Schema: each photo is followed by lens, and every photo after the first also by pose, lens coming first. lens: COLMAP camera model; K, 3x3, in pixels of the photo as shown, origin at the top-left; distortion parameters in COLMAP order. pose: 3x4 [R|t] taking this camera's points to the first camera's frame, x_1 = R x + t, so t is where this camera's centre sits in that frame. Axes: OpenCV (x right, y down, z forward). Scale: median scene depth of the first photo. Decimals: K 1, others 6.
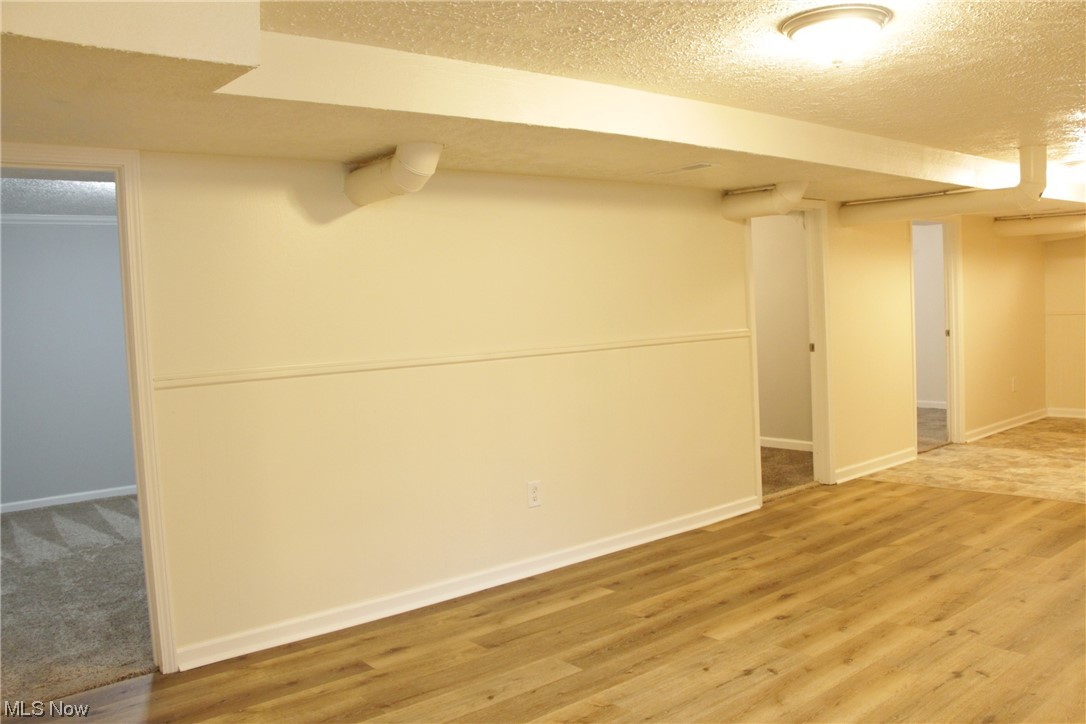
lens RADIAL K [[917.2, 0, 542.4], [0, 917.2, 359.2], [0, 0, 1]] dist [-0.170057, 0.110052]
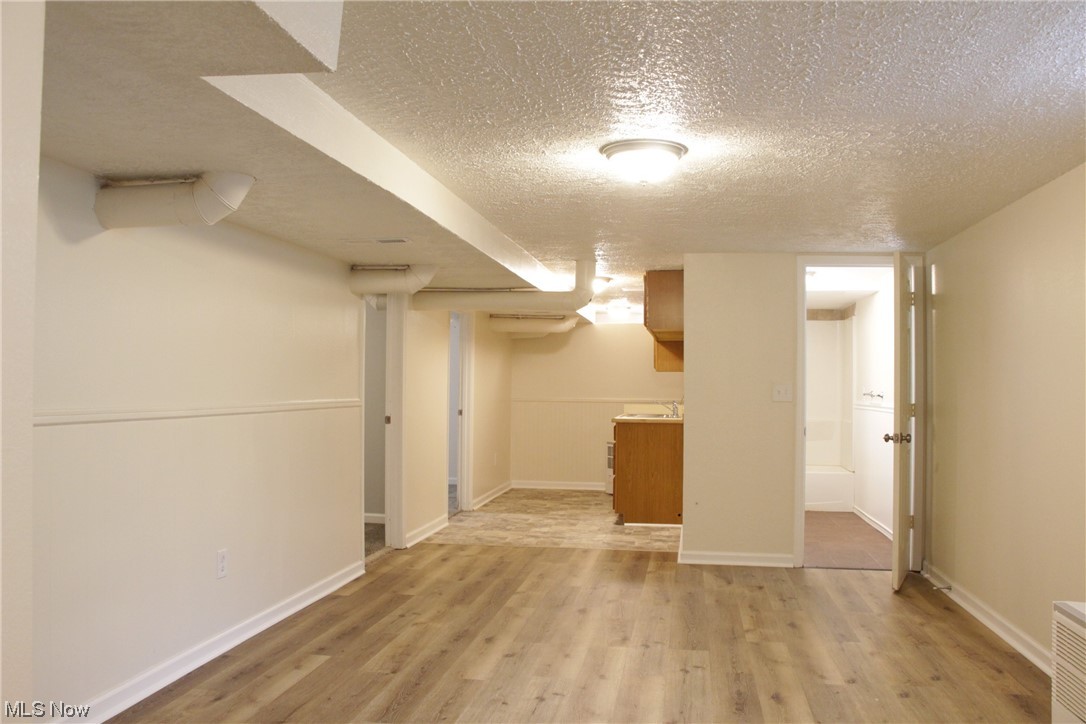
lens RADIAL K [[917.2, 0, 549.8], [0, 917.2, 358.5], [0, 0, 1]] dist [-0.170057, 0.110052]
pose [[0.742951, 0.071823, 0.665481, -0.413152], [-0.005887, 0.994889, -0.100802, 0.032623], [-0.669320, 0.070973, 0.739577, 0.107055]]
